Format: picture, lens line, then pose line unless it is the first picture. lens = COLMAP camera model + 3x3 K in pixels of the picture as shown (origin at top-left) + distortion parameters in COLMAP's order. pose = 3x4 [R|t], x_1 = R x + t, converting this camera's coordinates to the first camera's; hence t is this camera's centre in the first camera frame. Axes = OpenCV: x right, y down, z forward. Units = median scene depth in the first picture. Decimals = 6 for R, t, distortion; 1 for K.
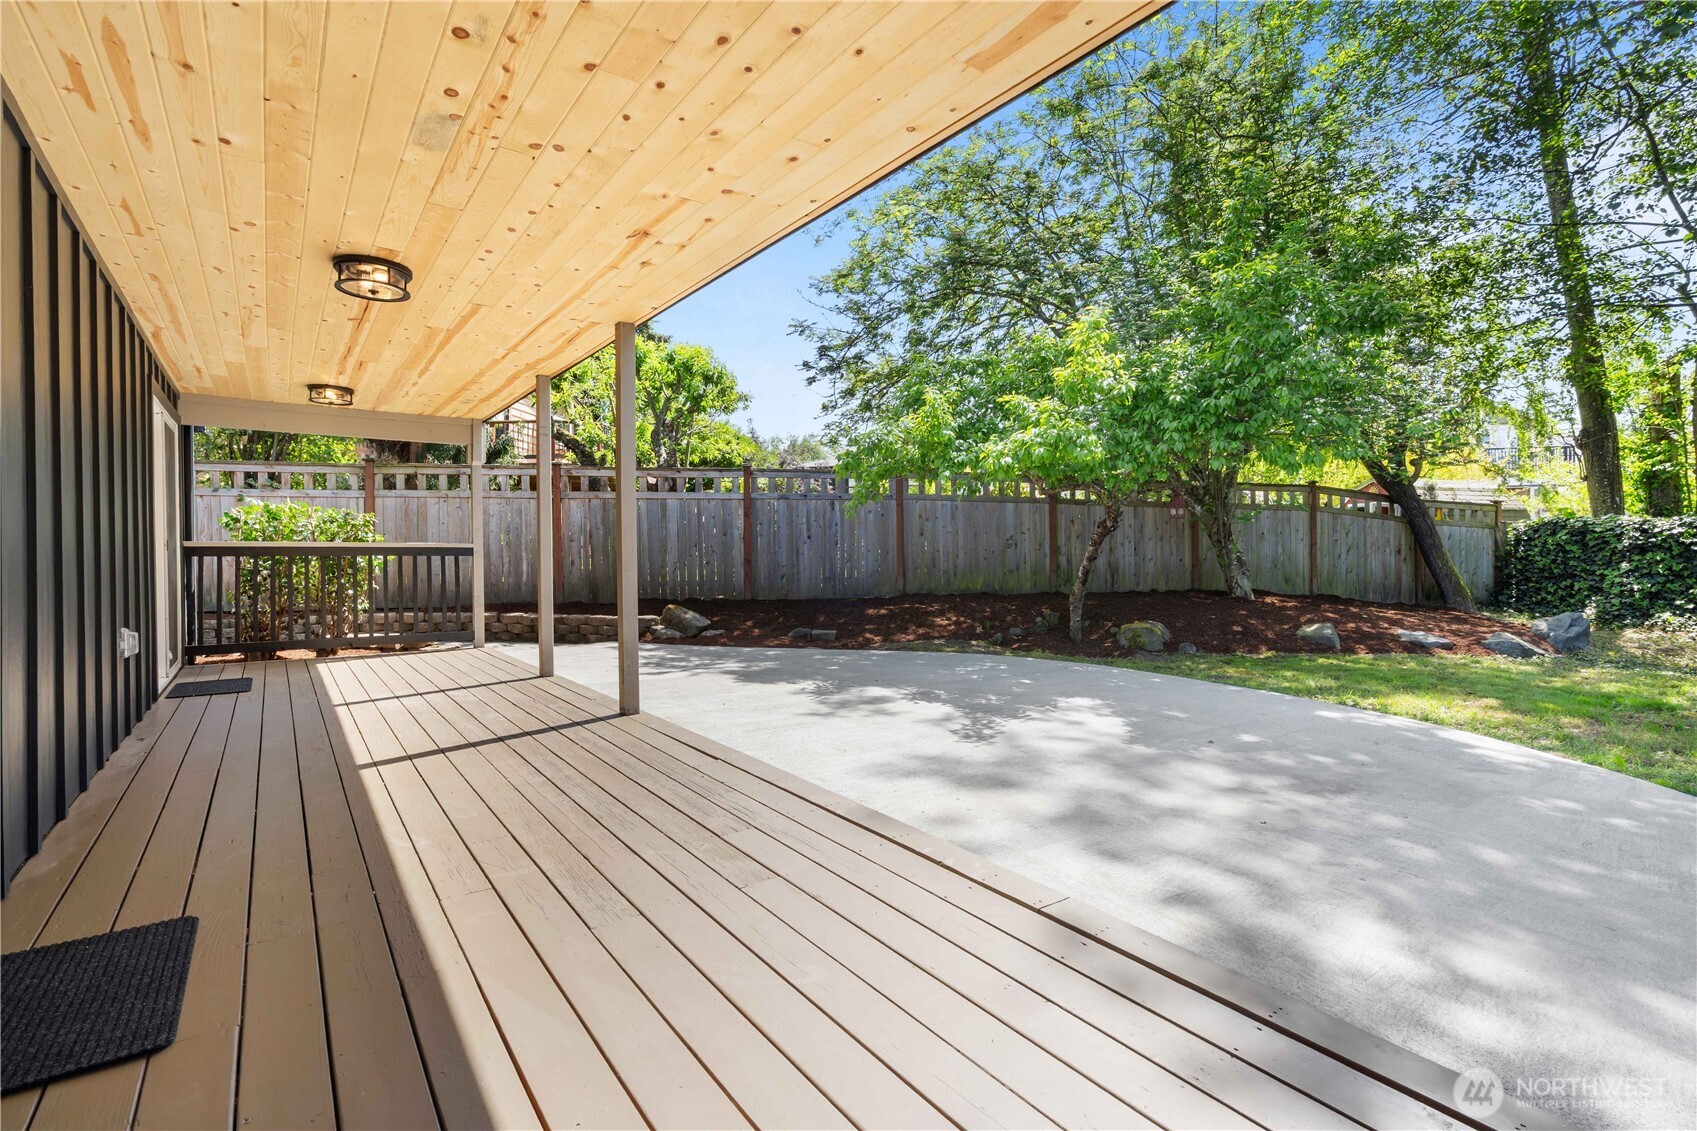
lens RADIAL K [[758.2, 0, 841.0], [0, 758.2, 554.6], [0, 0, 1]] dist [-0.020102, 0.000060]
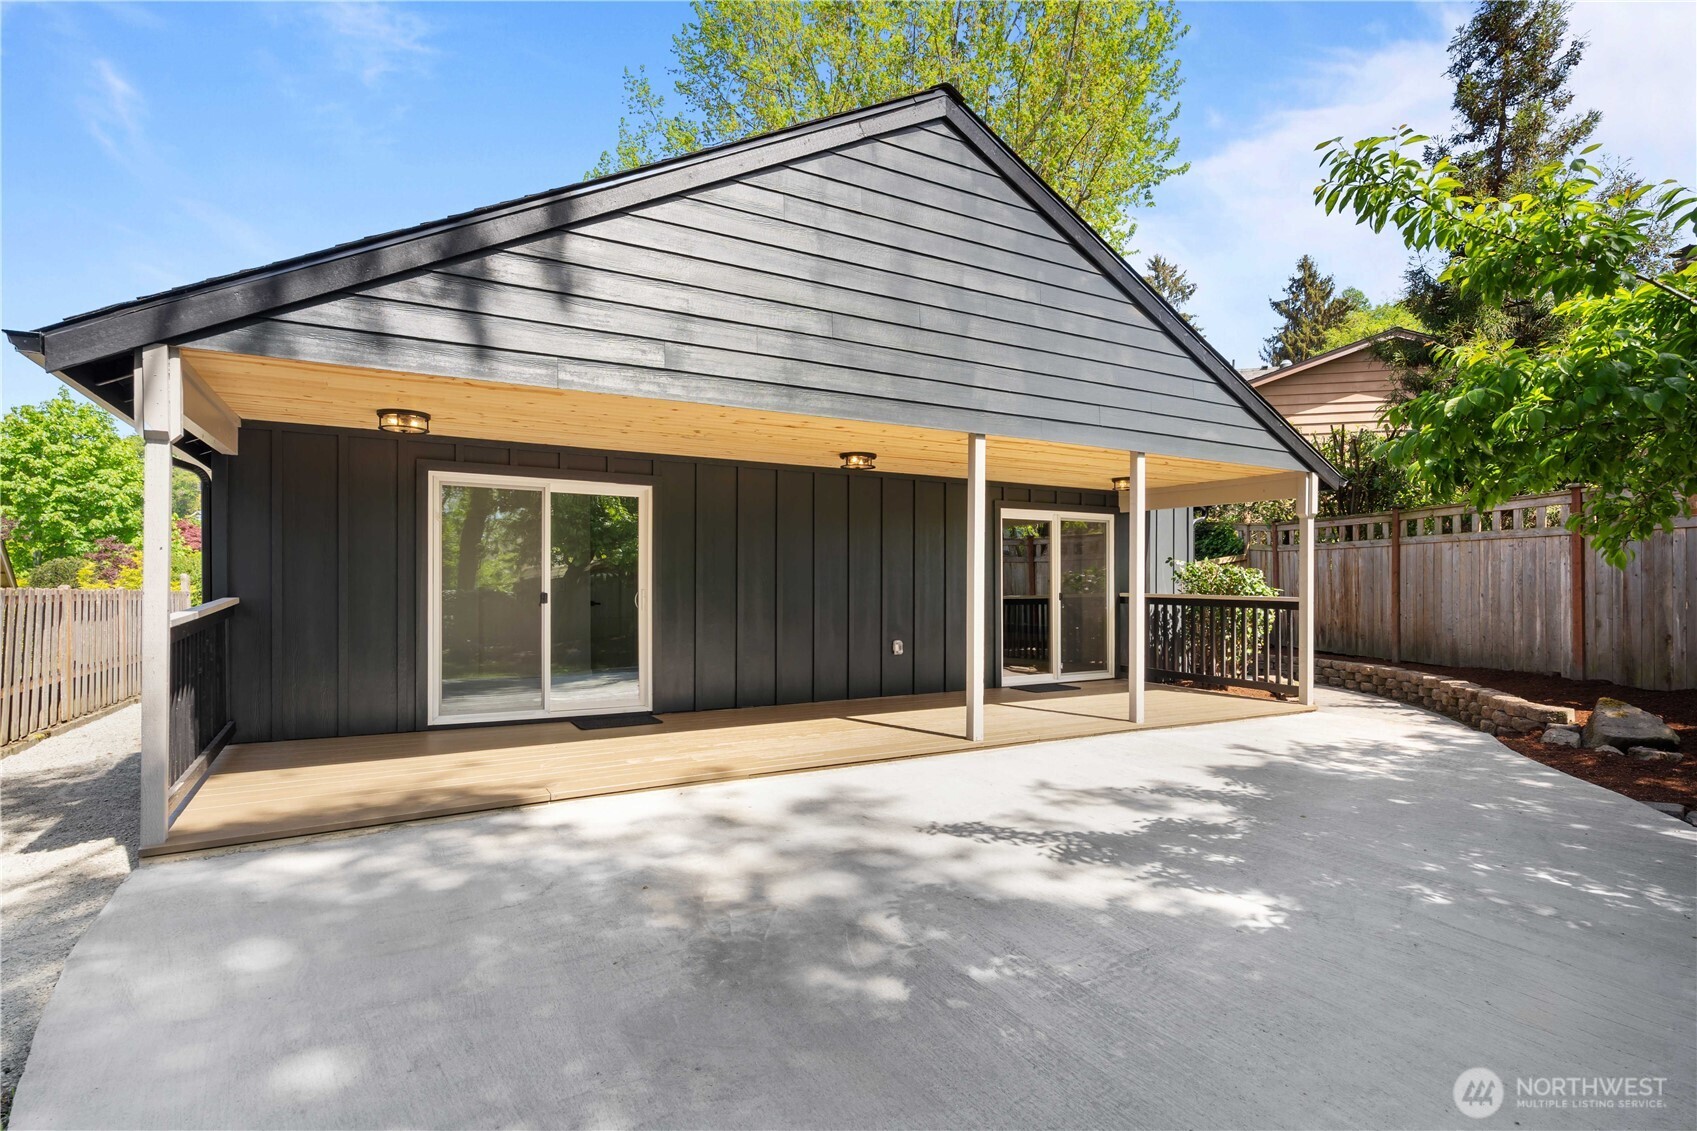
lens RADIAL K [[857.5, 0, 845.0], [0, 857.5, 576.6], [0, 0, 1]] dist [-0.001903, -0.000189]
pose [[-0.112646, -0.005526, -0.993620, 0.623838], [-0.008138, 0.999956, -0.004639, -0.028897], [0.993602, 0.007564, -0.112686, 0.477139]]
